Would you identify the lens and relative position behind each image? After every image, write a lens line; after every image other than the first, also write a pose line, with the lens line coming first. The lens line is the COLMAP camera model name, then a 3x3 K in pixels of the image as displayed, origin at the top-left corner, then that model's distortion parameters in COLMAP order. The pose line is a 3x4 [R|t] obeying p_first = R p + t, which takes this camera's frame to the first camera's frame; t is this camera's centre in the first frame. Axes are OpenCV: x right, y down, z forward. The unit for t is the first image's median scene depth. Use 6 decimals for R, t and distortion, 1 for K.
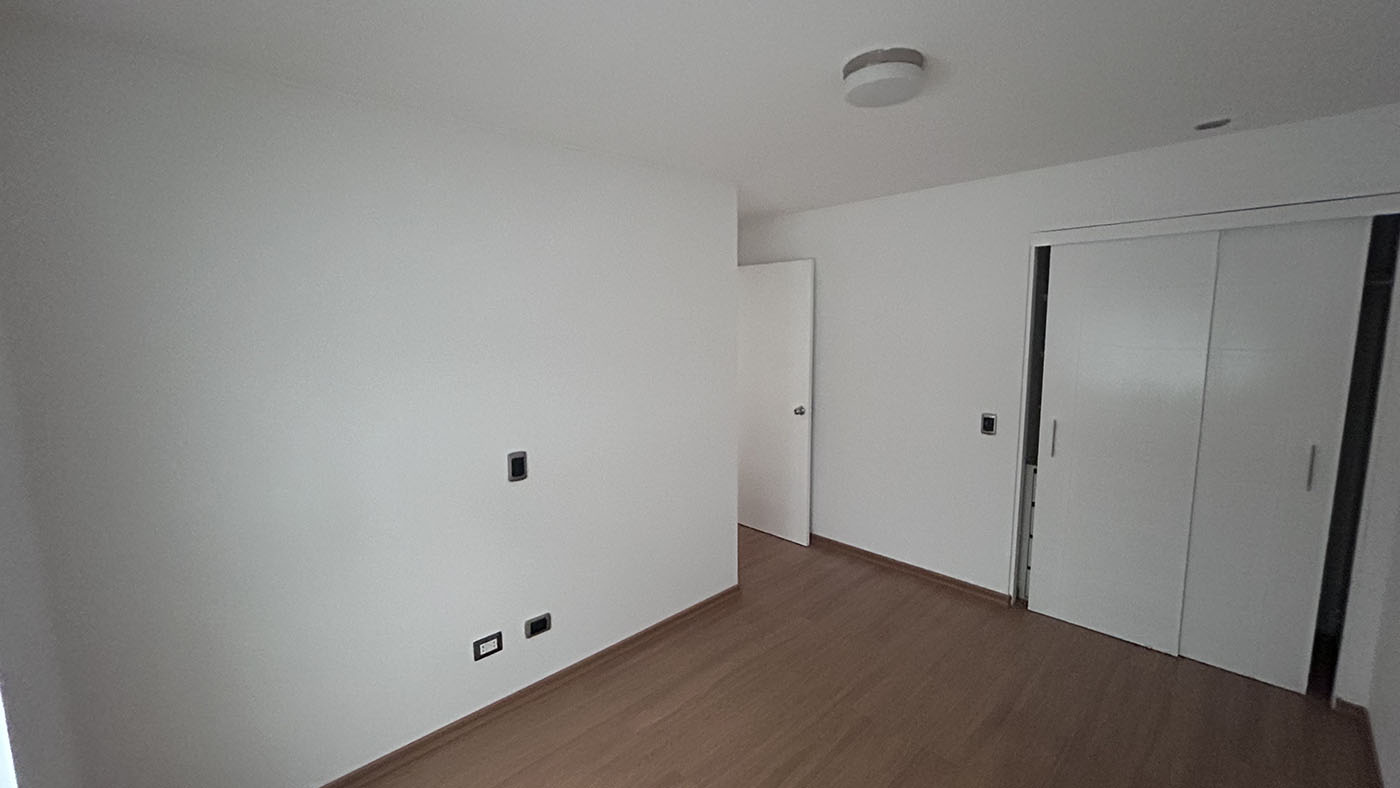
lens RADIAL K [[562.3, 0, 706.2], [0, 562.3, 393.1], [0, 0, 1]] dist [0.004060, 0.000427]
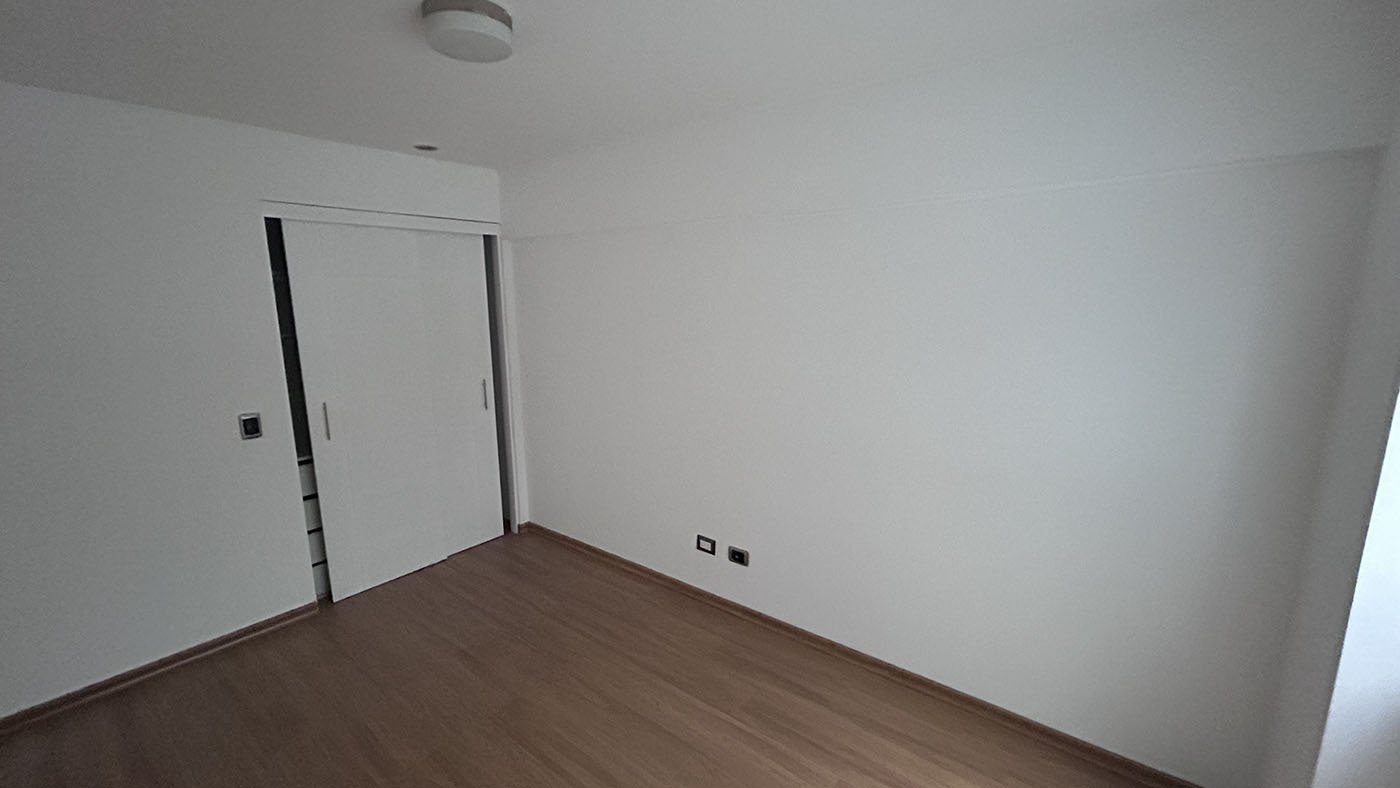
lens RADIAL K [[562.3, 0, 706.4], [0, 562.3, 392.1], [0, 0, 1]] dist [0.004060, 0.000427]
pose [[-0.116335, -0.164221, 0.979540, -0.422017], [0.142320, 0.973302, 0.180078, -0.052633], [-0.982960, 0.160357, -0.089857, 0.442882]]
